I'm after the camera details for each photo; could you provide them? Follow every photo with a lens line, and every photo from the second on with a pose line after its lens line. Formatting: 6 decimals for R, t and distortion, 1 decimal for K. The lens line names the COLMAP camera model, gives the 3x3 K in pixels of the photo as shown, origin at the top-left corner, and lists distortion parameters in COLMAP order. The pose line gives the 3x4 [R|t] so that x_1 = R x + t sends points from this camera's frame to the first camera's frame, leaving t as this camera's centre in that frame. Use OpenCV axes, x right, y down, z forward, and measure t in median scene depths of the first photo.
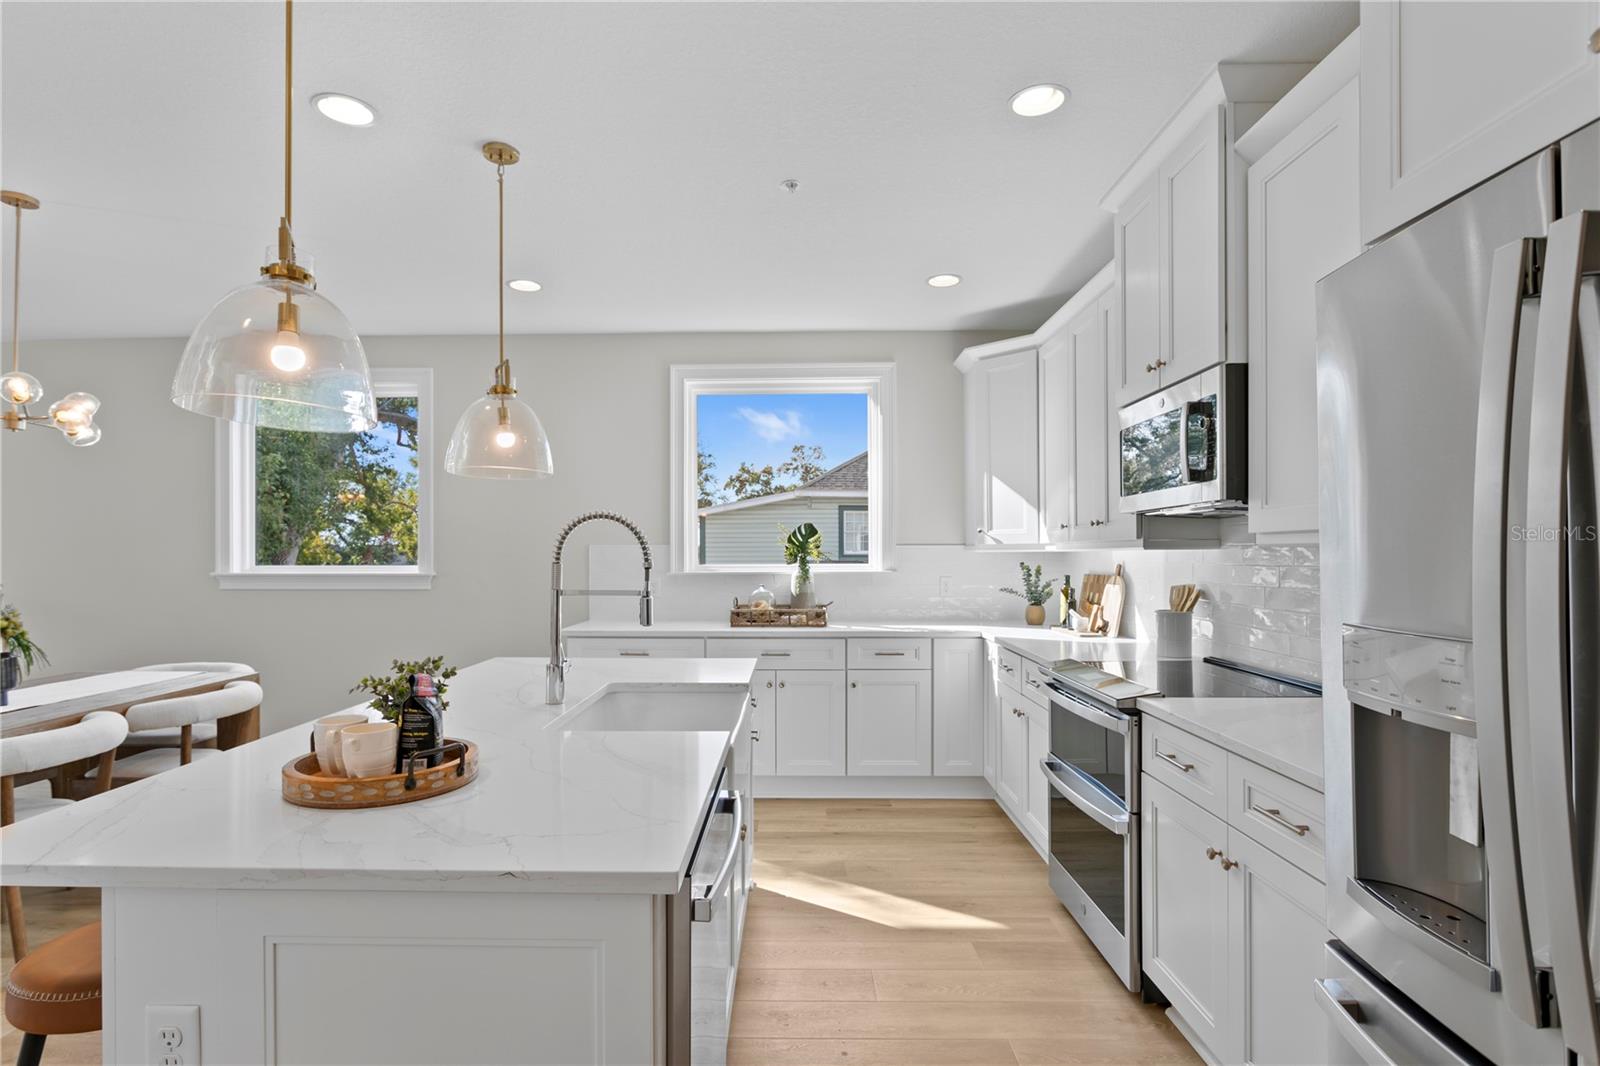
lens RADIAL K [[793.3, 0, 774.8], [0, 793.3, 551.7], [0, 0, 1]] dist [-0.011846, 0.003604]
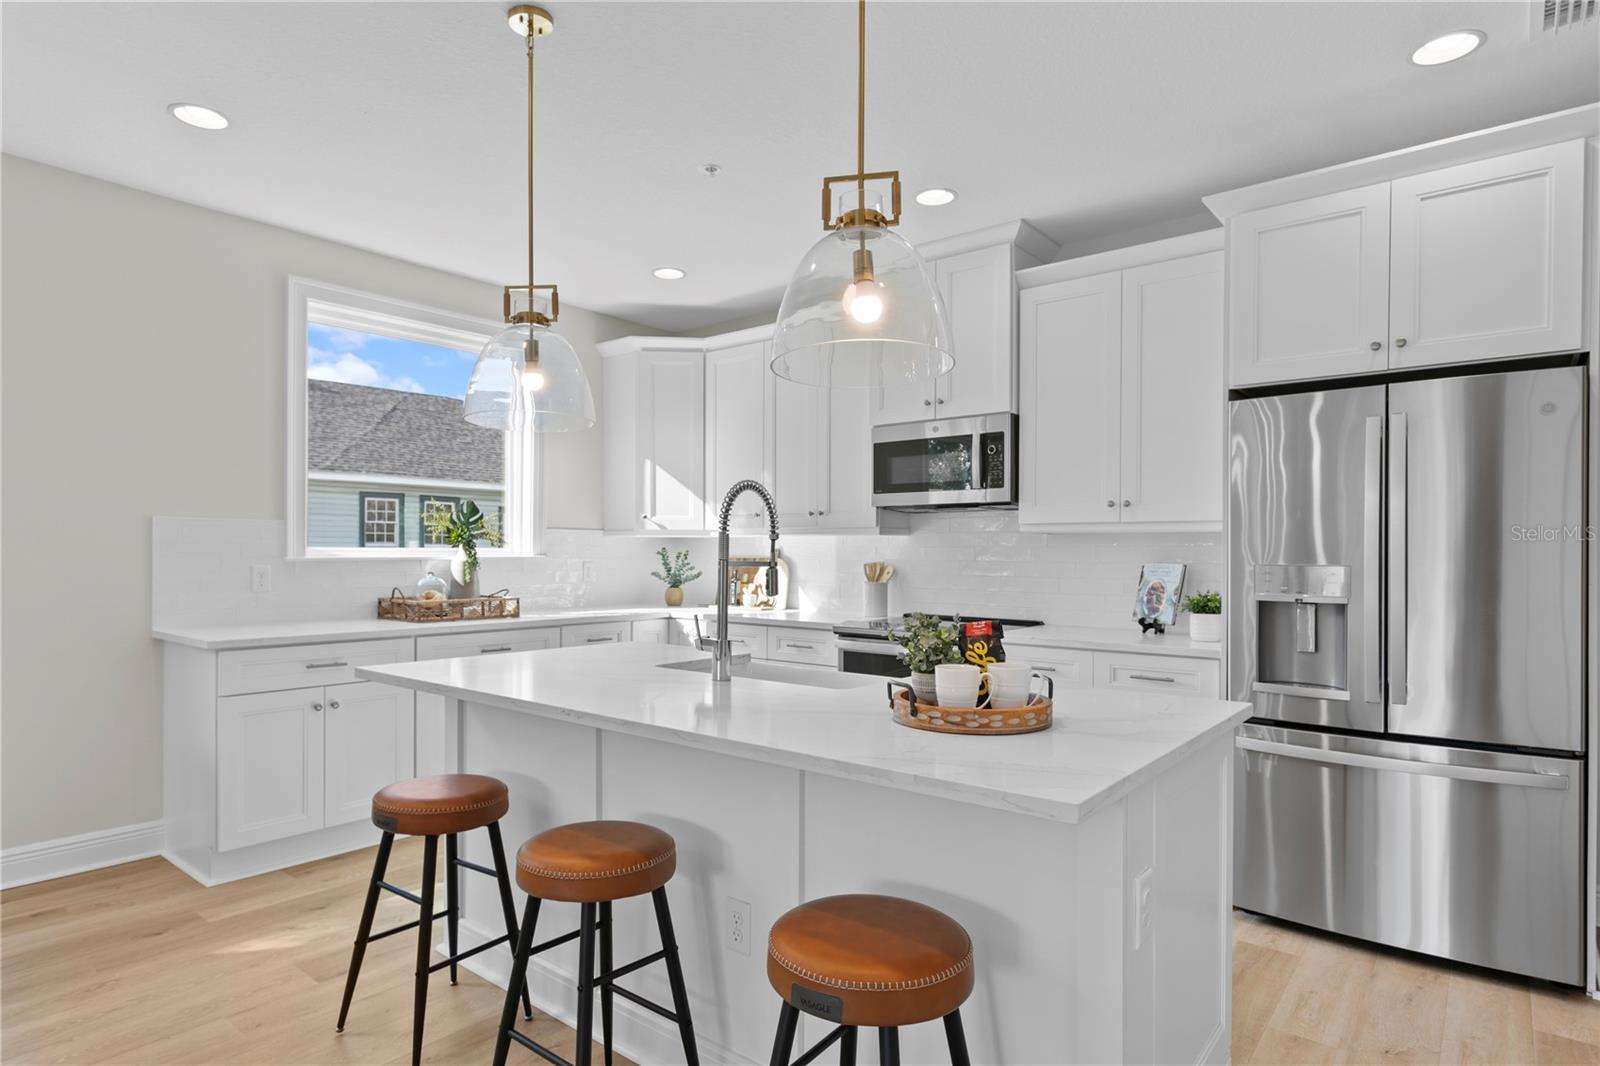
lens RADIAL K [[883.8, 0, 784.2], [0, 883.8, 553.4], [0, 0, 1]] dist [-0.001483, -0.000169]
pose [[0.613426, 0.004032, 0.789742, -0.571569], [-0.008541, 0.999962, 0.001528, 0.019527], [-0.789706, -0.007683, 0.613438, 0.157347]]
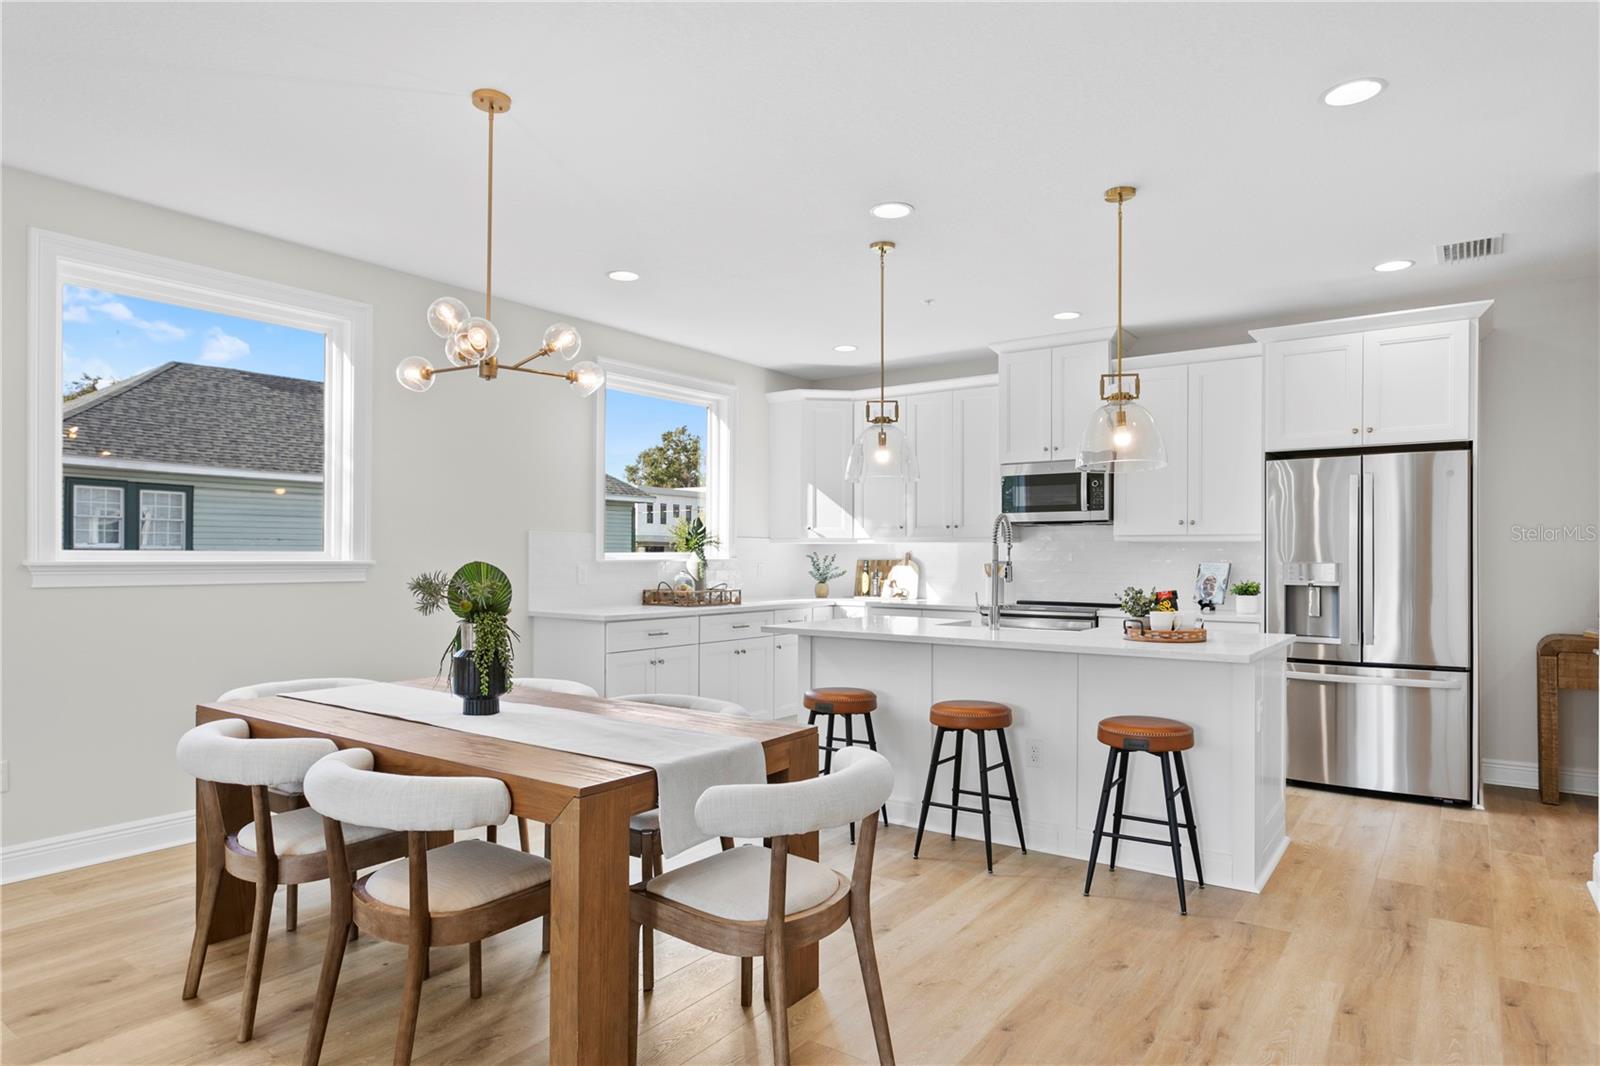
lens RADIAL K [[950.6, 0, 782.3], [0, 950.6, 554.9], [0, 0, 1]] dist [-0.010308, 0.006147]
pose [[0.569583, 0.003589, 0.821926, -1.152346], [-0.006763, 0.999977, 0.000321, 0.019955], [-0.821906, -0.005742, 0.569594, 0.127544]]
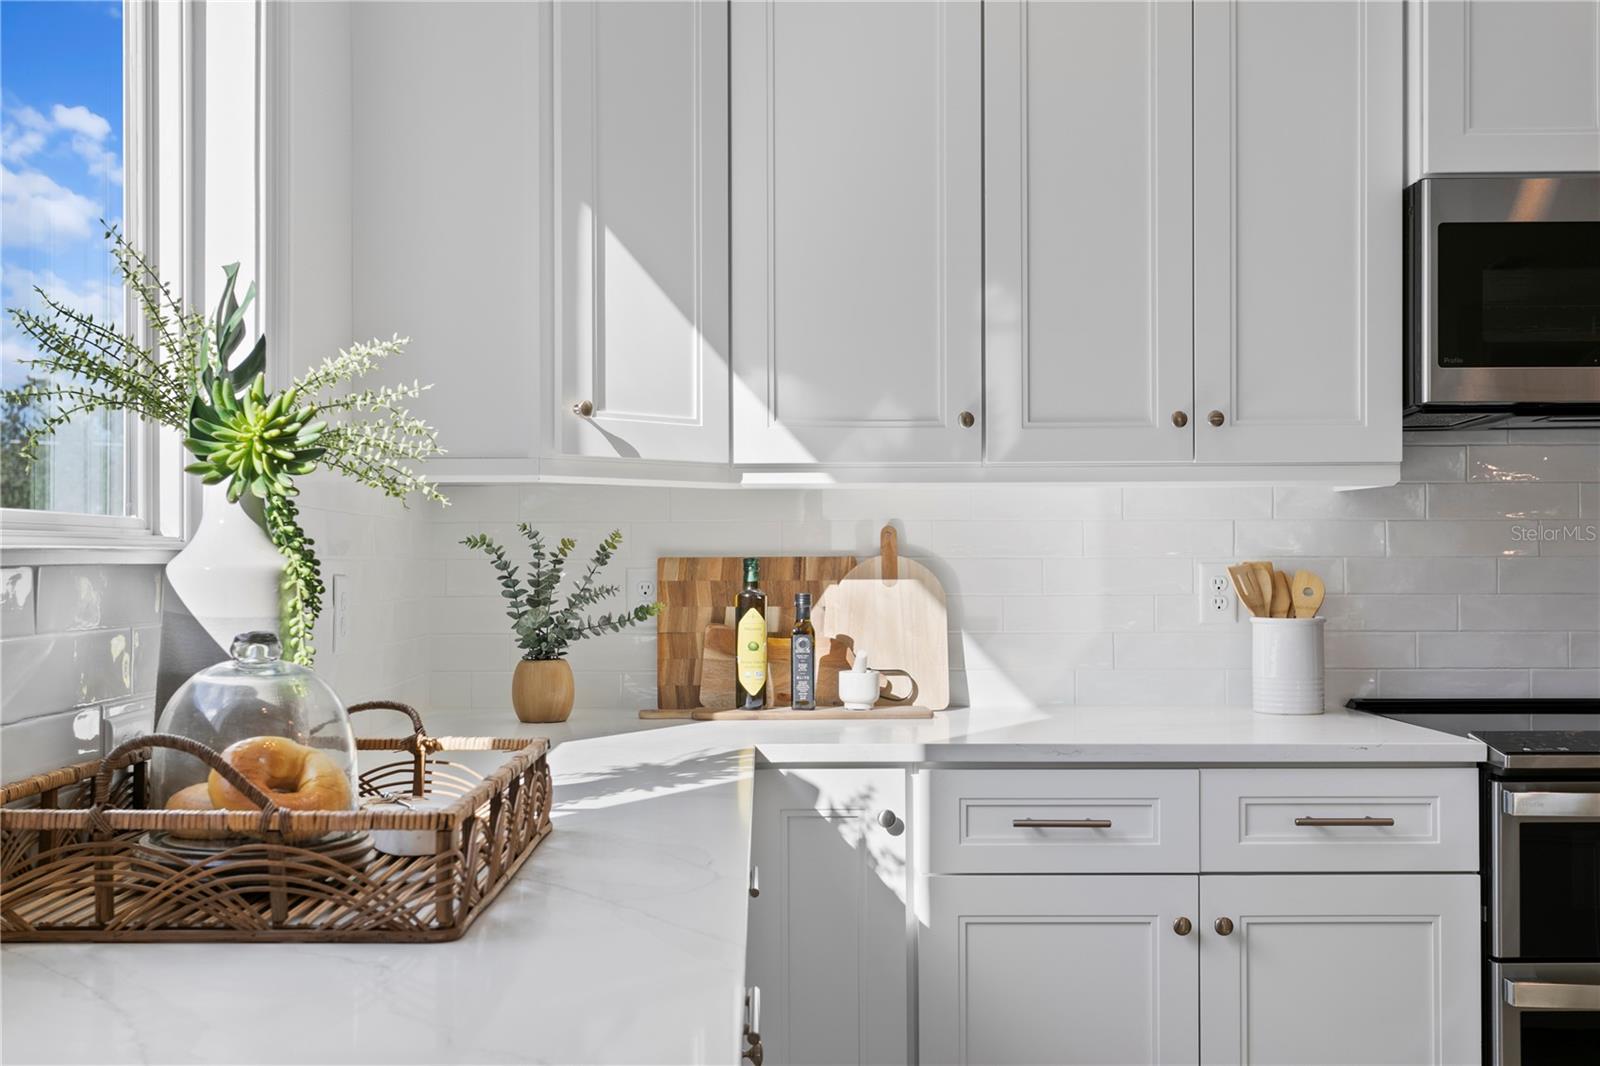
lens RADIAL K [[1622.9, 0, 765.1], [0, 1622.9, 571.4], [0, 0, 1]] dist [0.006127, 0.000000]
pose [[-0.034894, -0.004223, 0.999382, -0.349828], [0.000115, 0.999991, 0.004229, 0.032172], [-0.999391, 0.000263, -0.034893, 1.011252]]
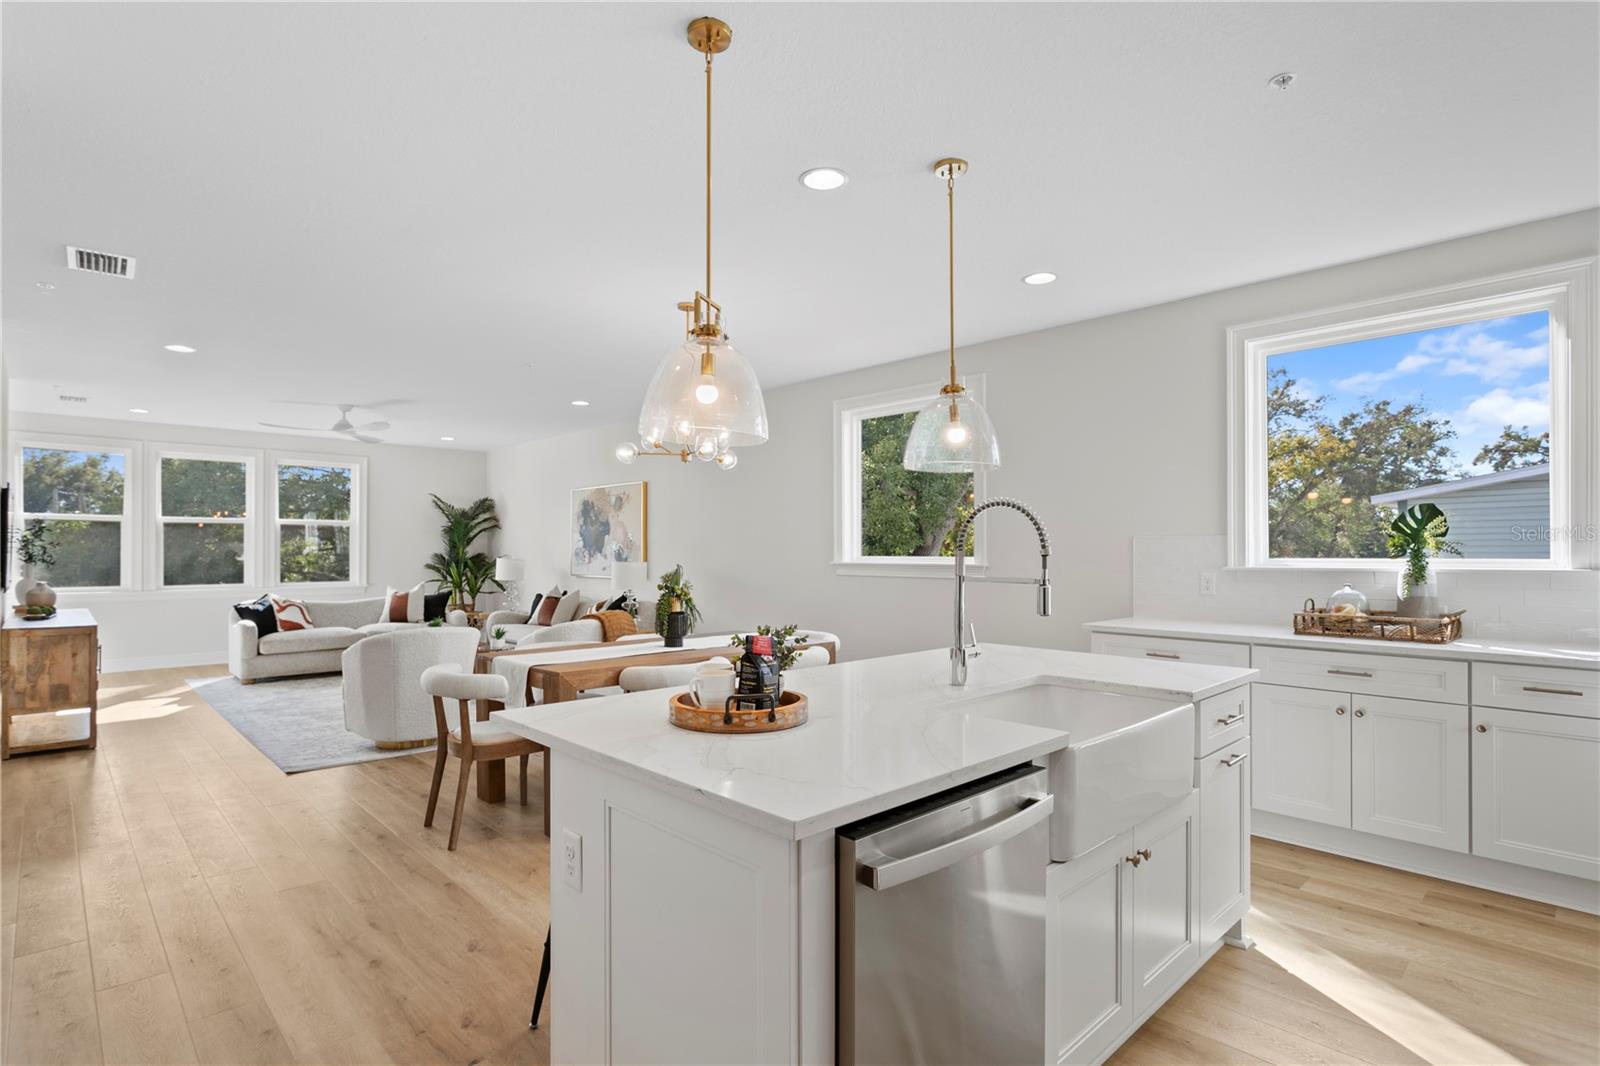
lens RADIAL K [[793.3, 0, 770.9], [0, 793.3, 545.1], [0, 0, 1]] dist [-0.011846, 0.003604]
pose [[0.697616, -0.003561, -0.716463, 0.160126], [0.000955, 0.999991, -0.004040, 0.006295], [0.716471, 0.002134, 0.697614, 0.052324]]
